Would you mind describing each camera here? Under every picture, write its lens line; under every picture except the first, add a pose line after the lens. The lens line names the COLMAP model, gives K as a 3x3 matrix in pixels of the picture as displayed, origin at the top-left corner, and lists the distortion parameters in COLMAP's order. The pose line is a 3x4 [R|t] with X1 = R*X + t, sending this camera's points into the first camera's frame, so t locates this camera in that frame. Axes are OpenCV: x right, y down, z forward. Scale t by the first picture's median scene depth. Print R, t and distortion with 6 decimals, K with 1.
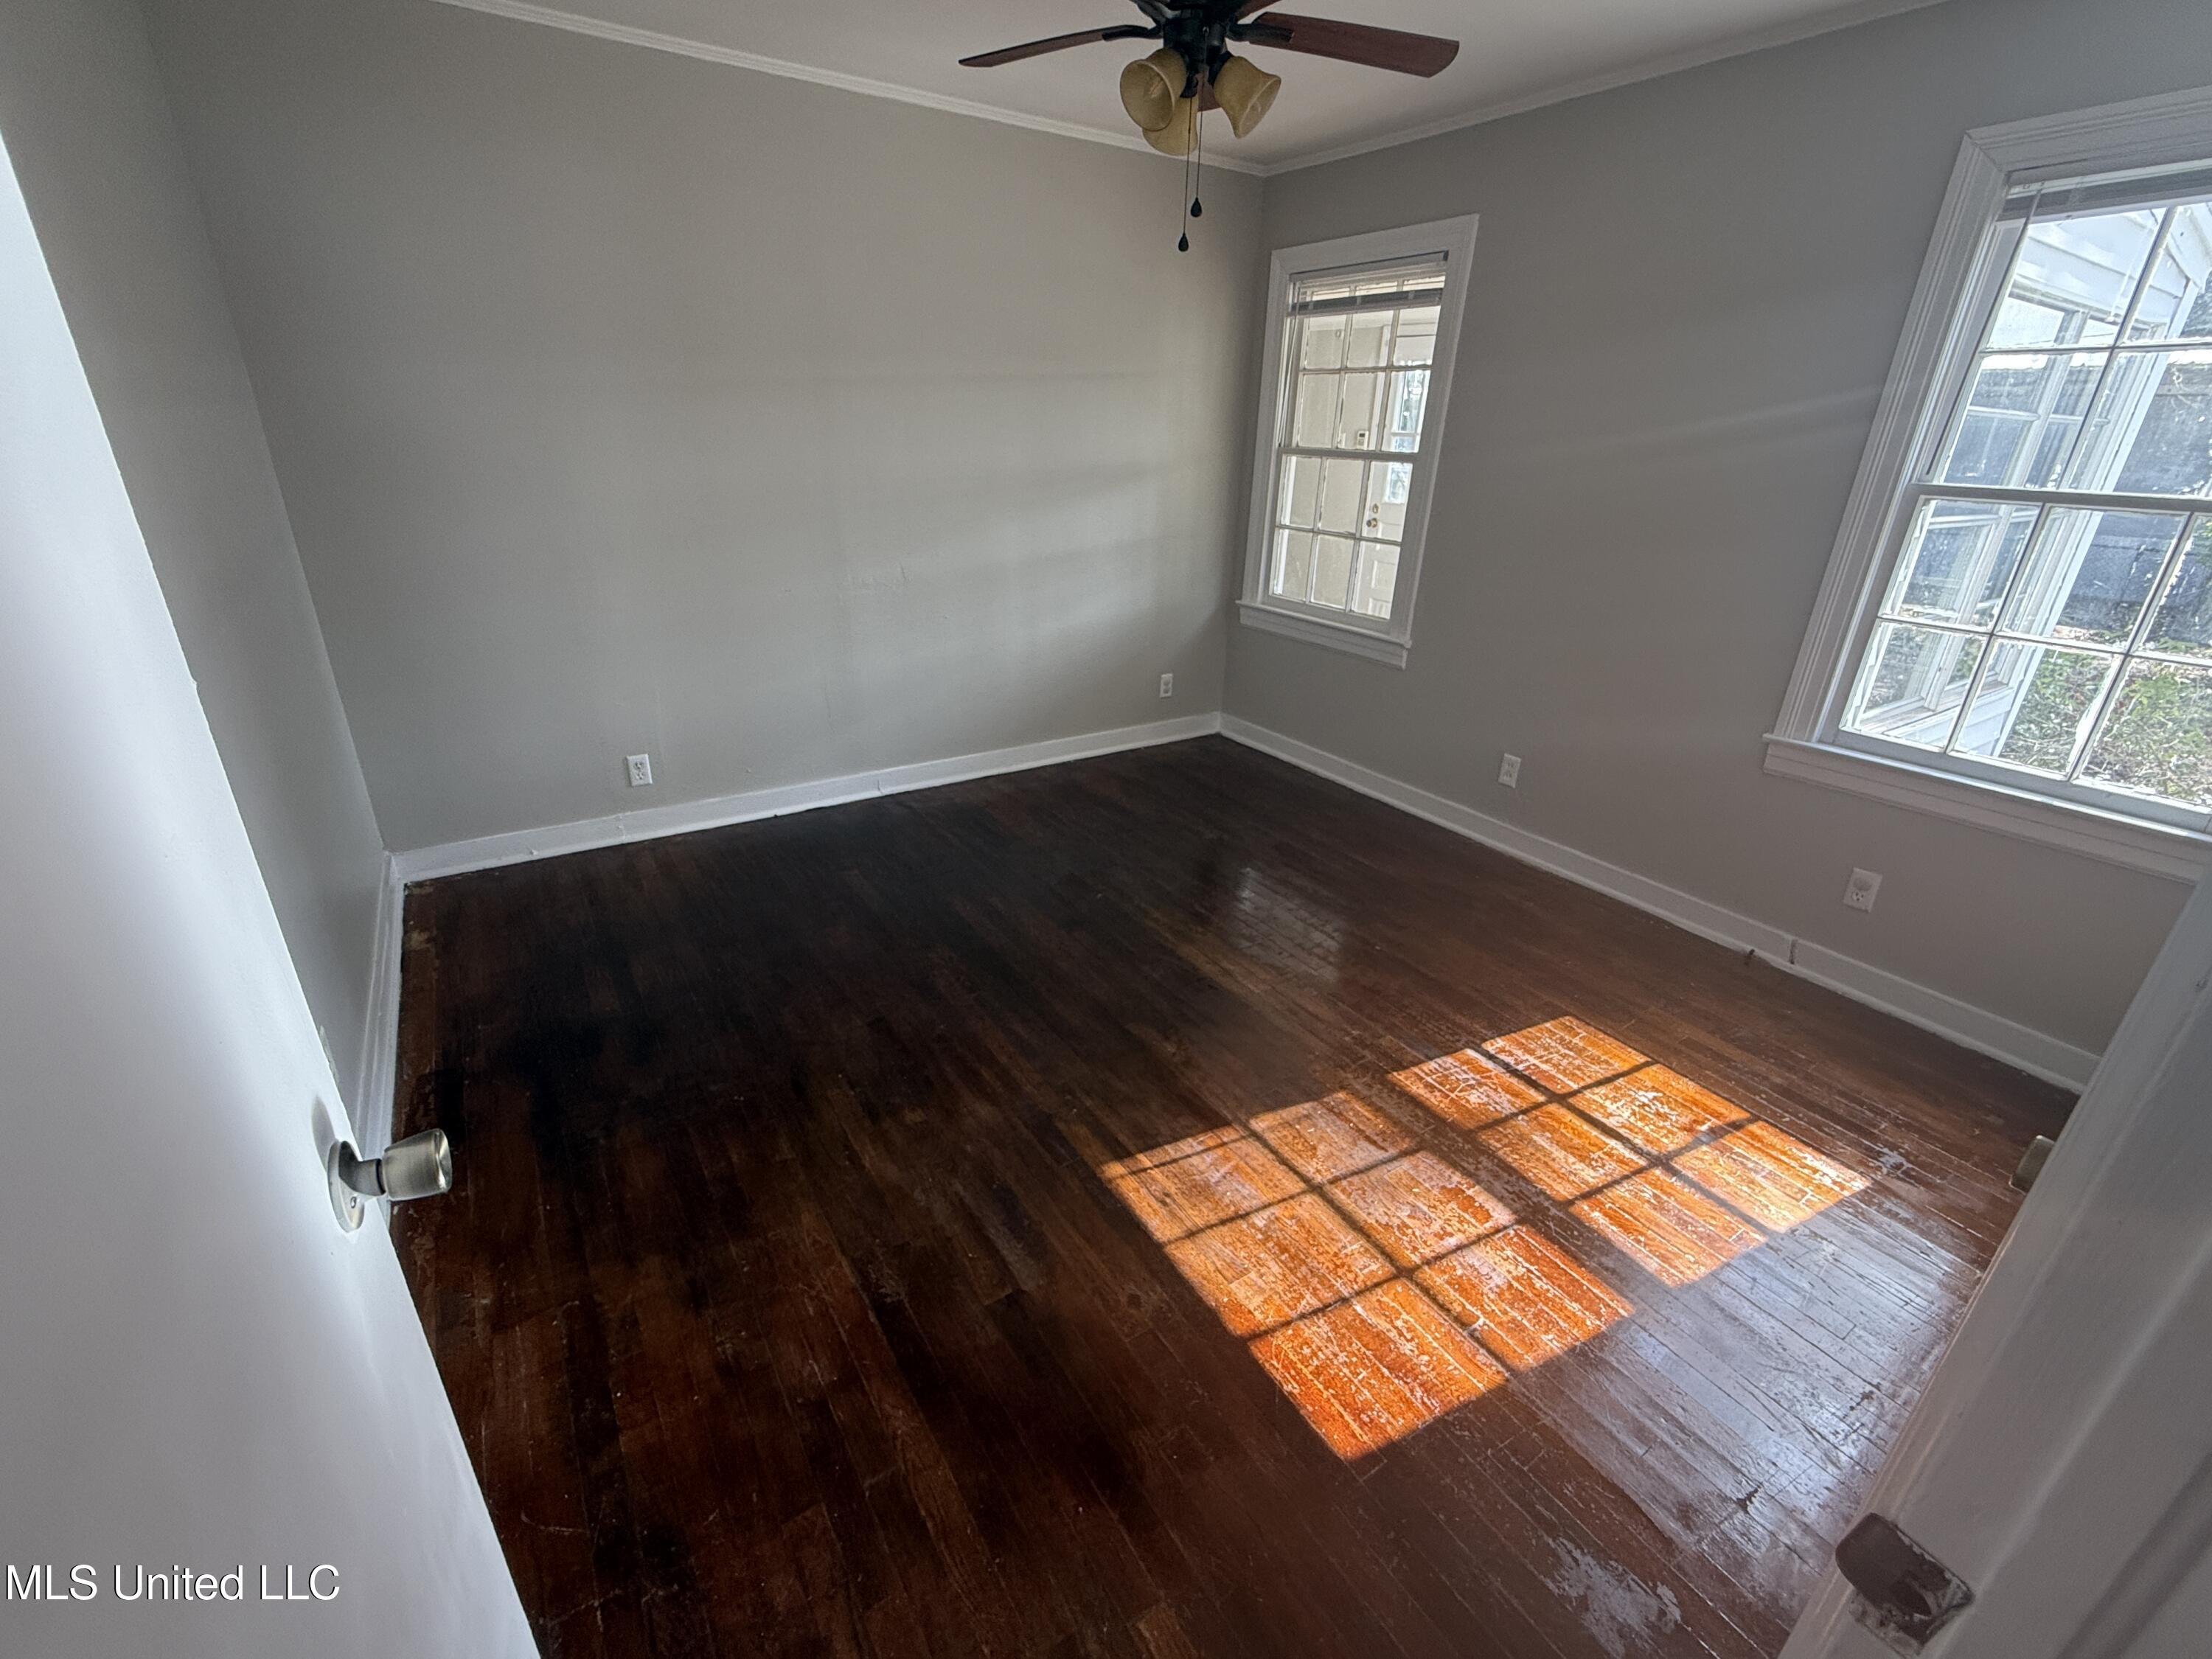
lens RADIAL K [[945.5, 0, 1106.1], [0, 945.5, 828.2], [0, 0, 1]] dist [0.000613, -0.000288]
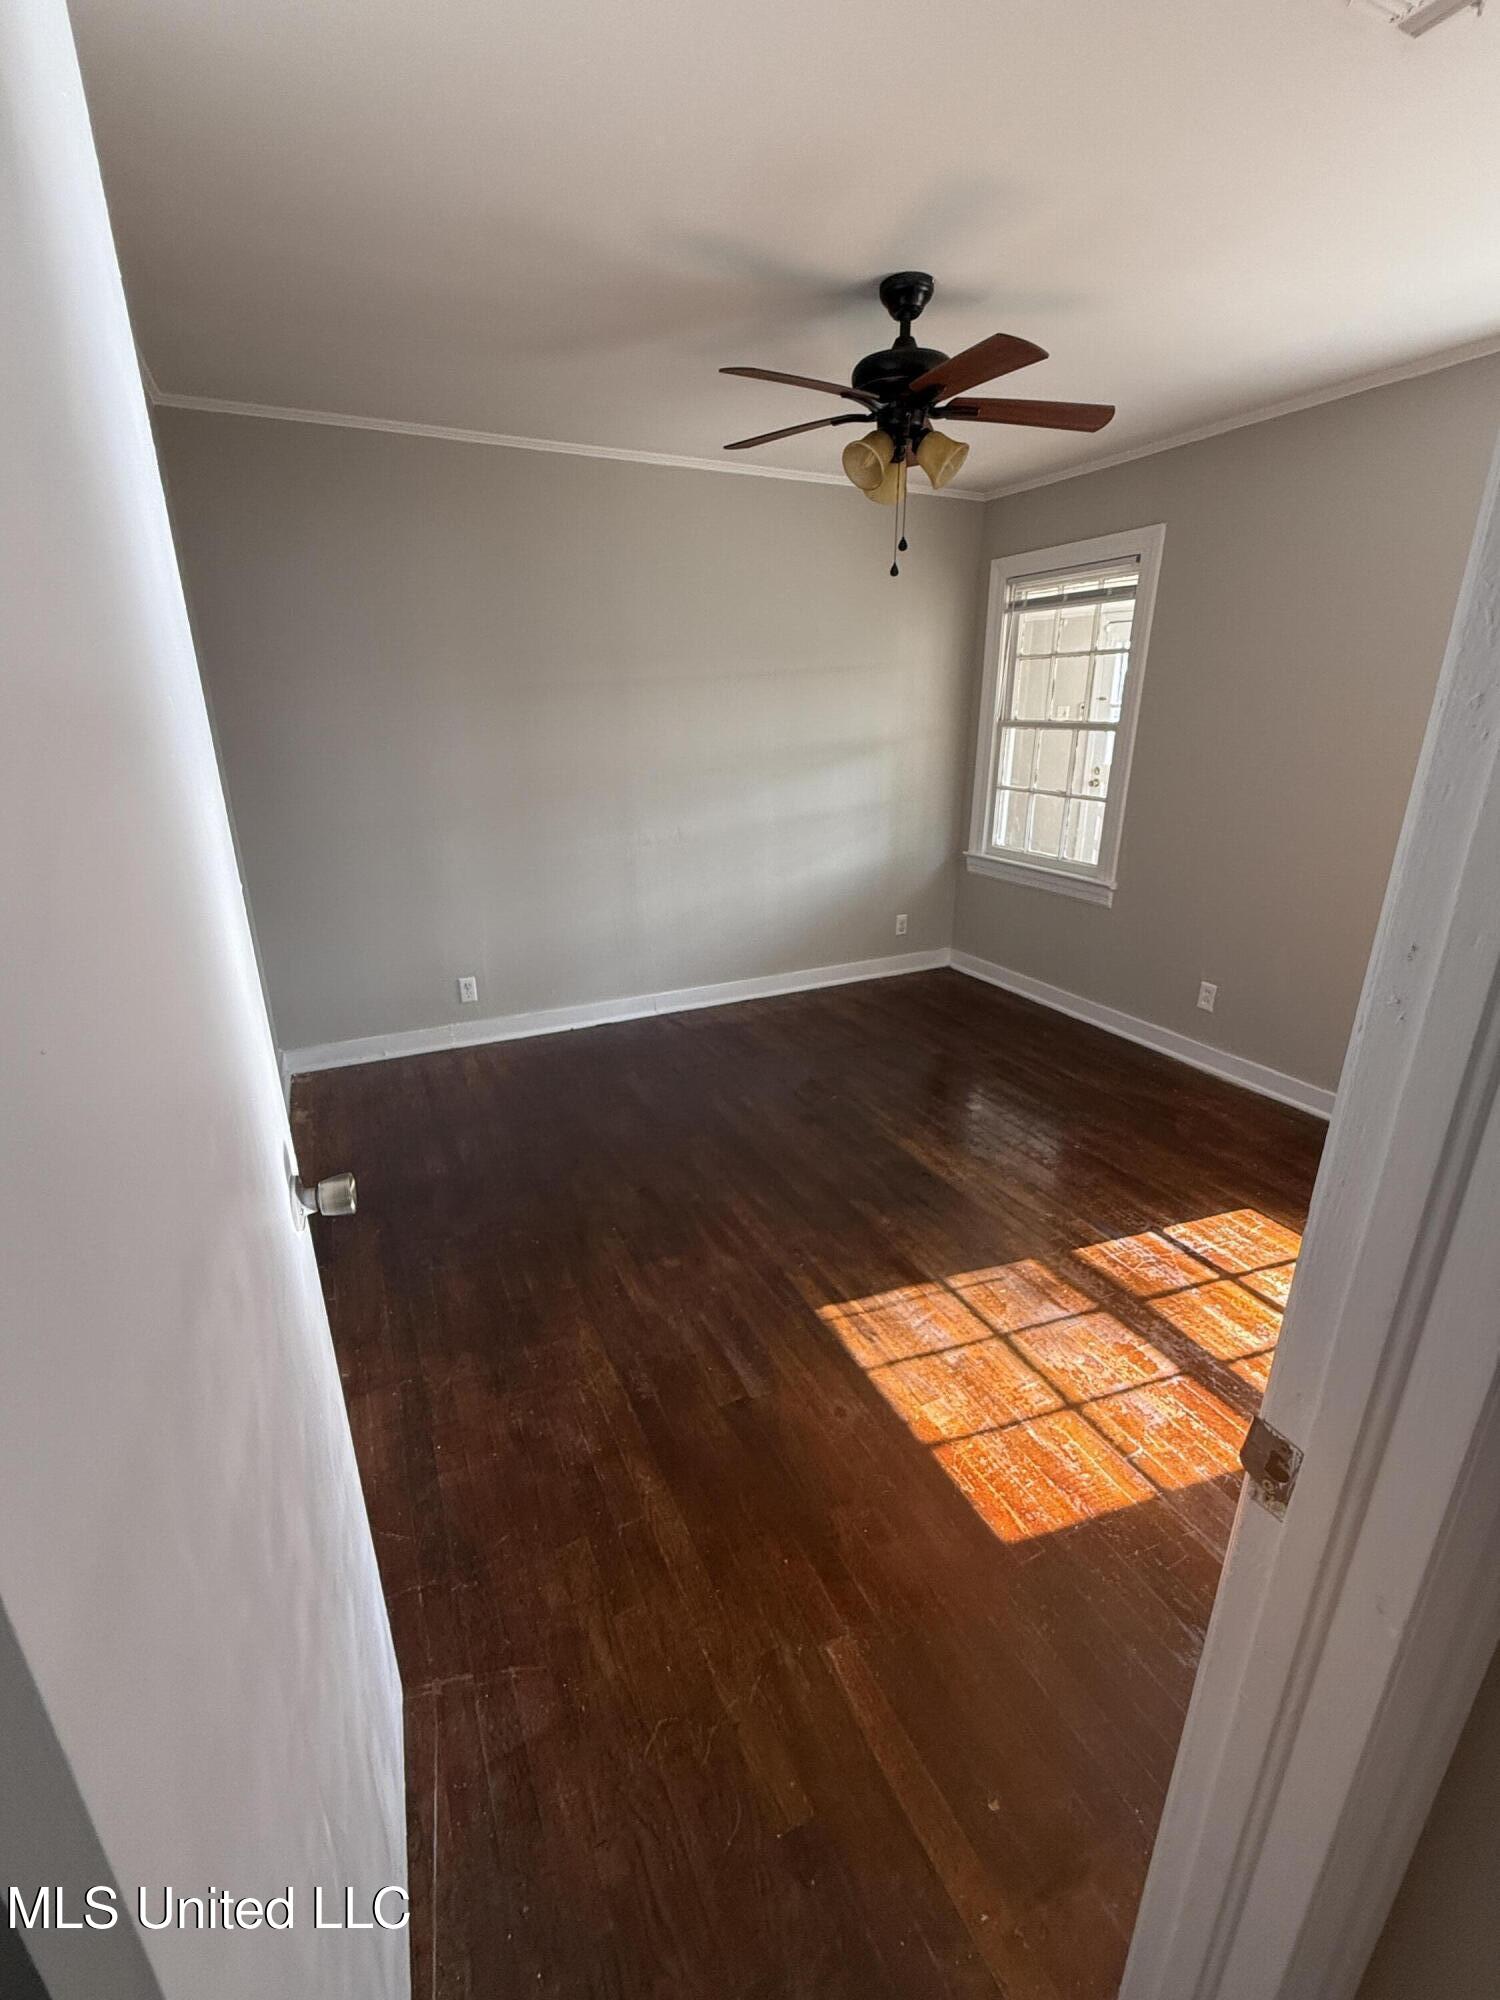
lens RADIAL K [[854.9, 0, 754.1], [0, 854.9, 998.1], [0, 0, 1]] dist [0.000613, -0.000288]
pose [[0.991636, 0.008926, -0.128759, 0.042406], [-0.018454, 0.997161, -0.072997, 0.038523], [0.127741, 0.074763, 0.988986, -0.106171]]
